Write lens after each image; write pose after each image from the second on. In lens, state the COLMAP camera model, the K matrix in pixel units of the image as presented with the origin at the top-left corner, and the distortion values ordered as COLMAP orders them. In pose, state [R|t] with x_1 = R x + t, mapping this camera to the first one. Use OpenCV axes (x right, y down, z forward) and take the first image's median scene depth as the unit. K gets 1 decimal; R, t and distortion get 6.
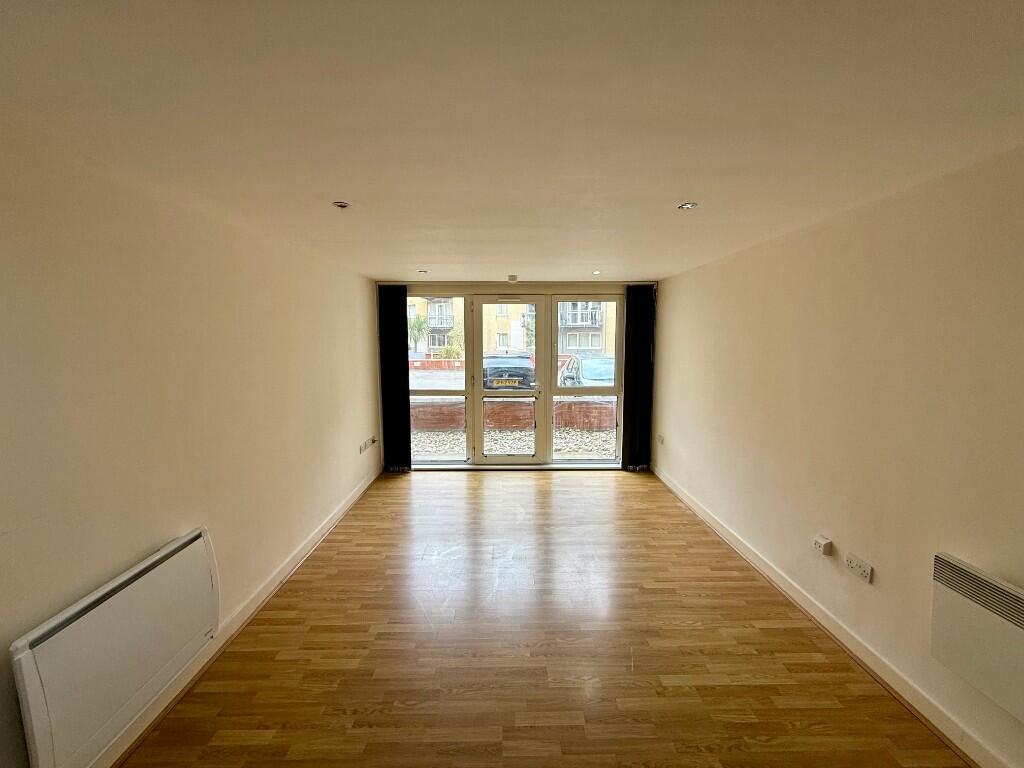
lens RADIAL K [[406.5, 0, 510.9], [0, 406.5, 384.4], [0, 0, 1]] dist [-0.000843, 0.000310]
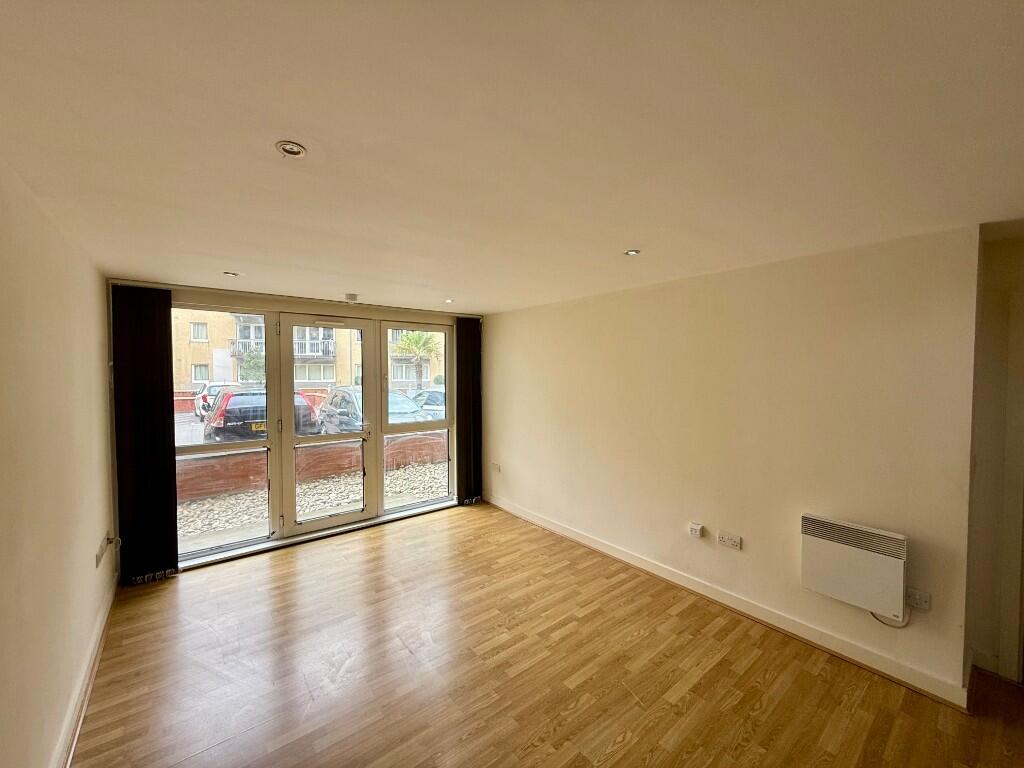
lens RADIAL K [[406.5, 0, 510.0], [0, 406.5, 383.5], [0, 0, 1]] dist [-0.000843, 0.000310]
pose [[0.789957, -0.018569, 0.612880, -0.241799], [0.068500, 0.995957, -0.058116, -0.015575], [-0.609323, 0.087891, 0.788036, 0.158089]]
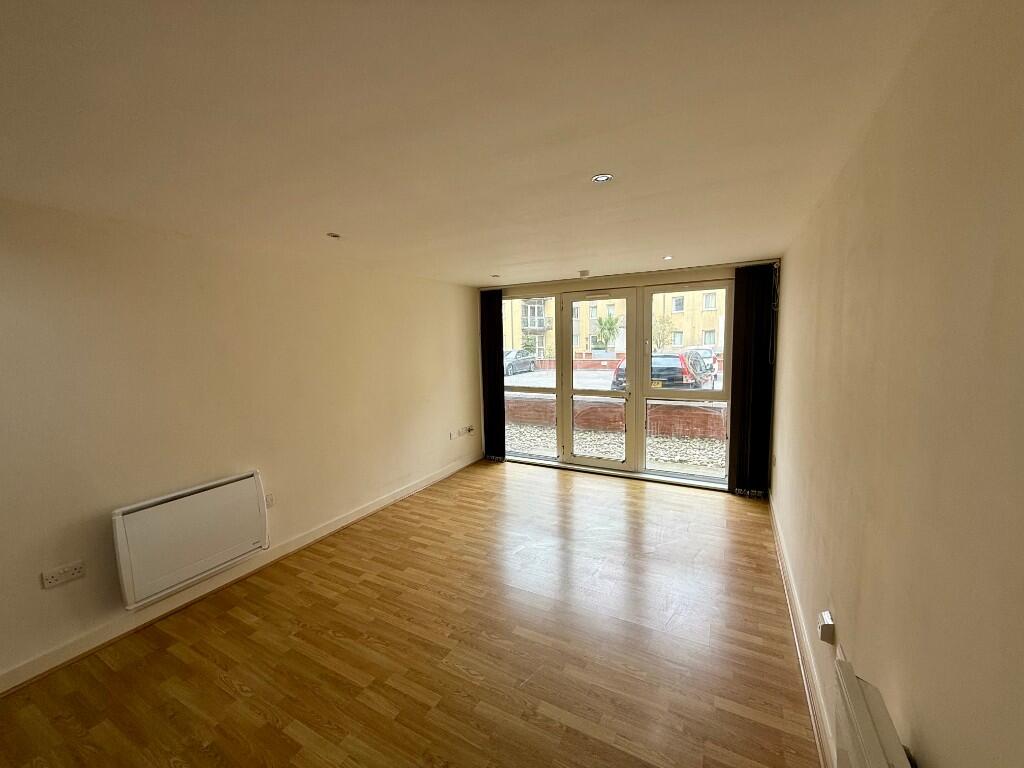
lens RADIAL K [[406.5, 0, 511.7], [0, 406.5, 385.3], [0, 0, 1]] dist [-0.000843, 0.000310]
pose [[0.872844, 0.034519, -0.486777, 0.319382], [-0.033462, 0.999381, 0.010869, -0.000824], [0.486850, 0.006802, 0.873459, 0.071347]]
